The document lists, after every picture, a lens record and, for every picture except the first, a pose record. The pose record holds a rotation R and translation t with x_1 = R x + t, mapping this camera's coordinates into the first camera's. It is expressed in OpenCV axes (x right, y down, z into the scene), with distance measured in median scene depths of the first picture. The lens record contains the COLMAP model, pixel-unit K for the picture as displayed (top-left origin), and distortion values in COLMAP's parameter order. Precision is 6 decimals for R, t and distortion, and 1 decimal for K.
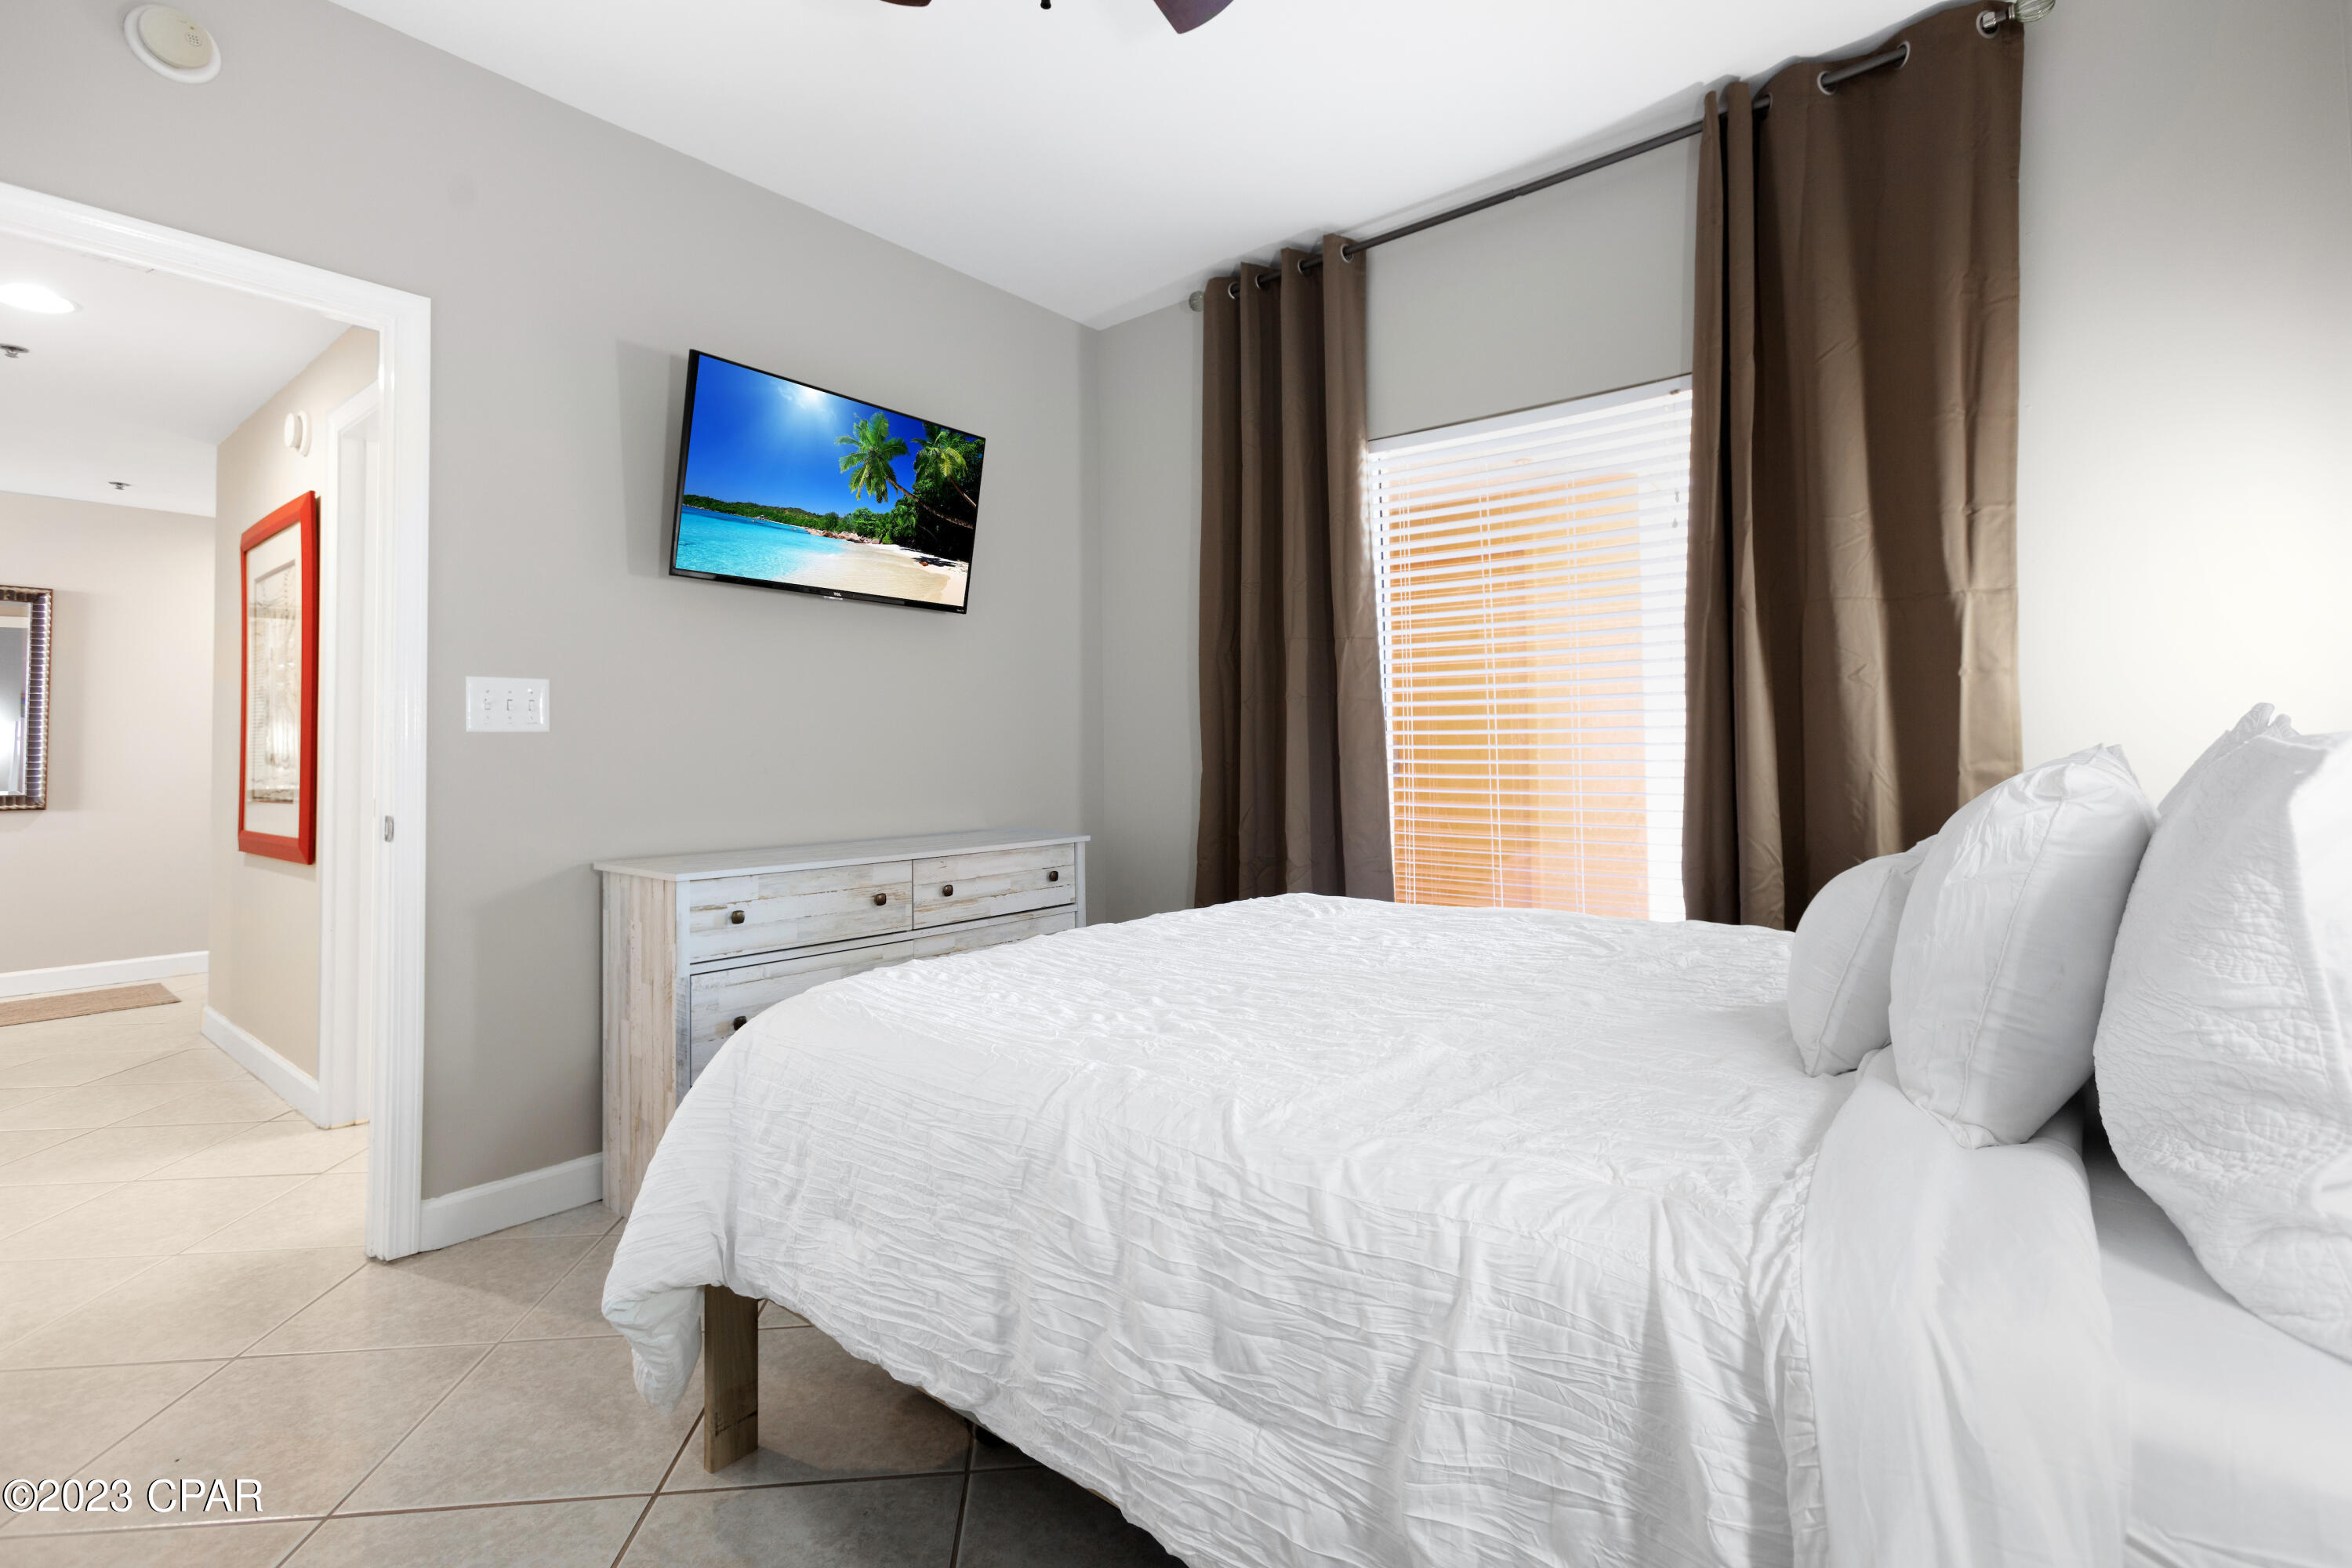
lens RADIAL K [[1068.8, 0, 1176.7], [0, 1068.8, 752.9], [0, 0, 1]] dist [-0.000871, -0.000299]
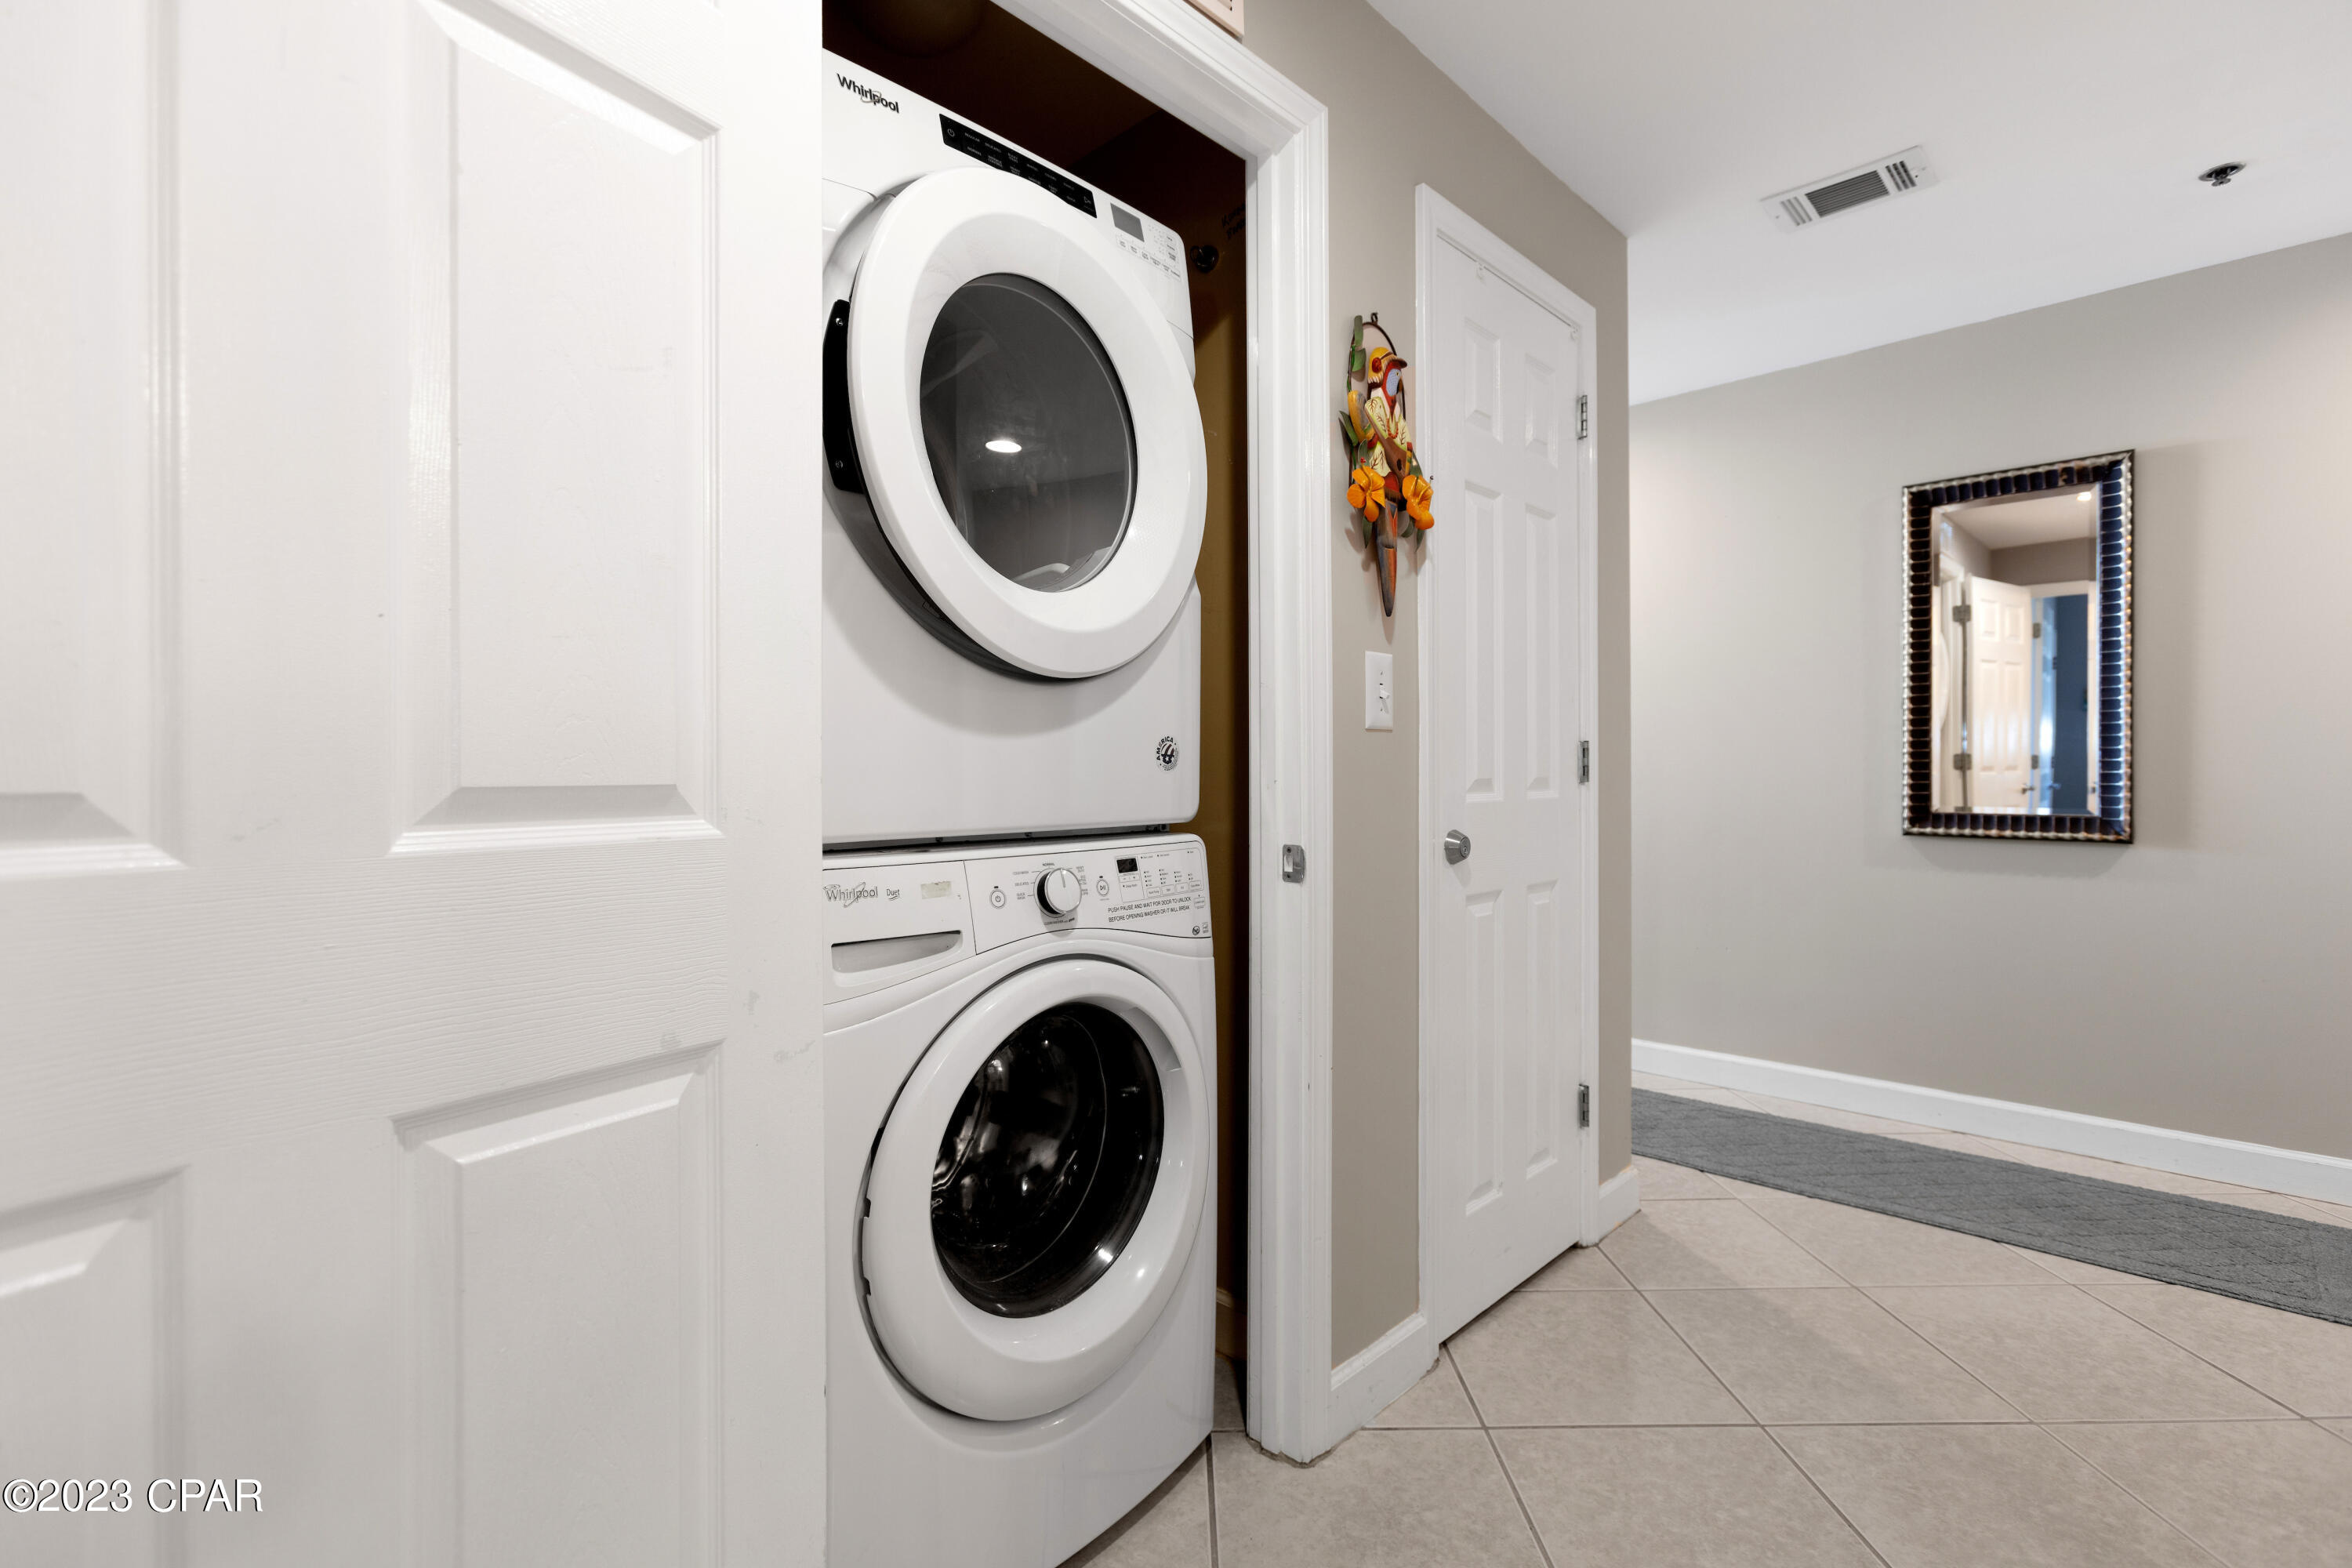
lens RADIAL K [[1068.8, 0, 1176.7], [0, 1068.8, 752.9], [0, 0, 1]] dist [-0.000871, -0.000299]
pose [[-0.071446, -0.006780, -0.997421, -0.462572], [0.011478, 0.999905, -0.007619, 0.003671], [0.997378, -0.011993, -0.071361, 0.539993]]
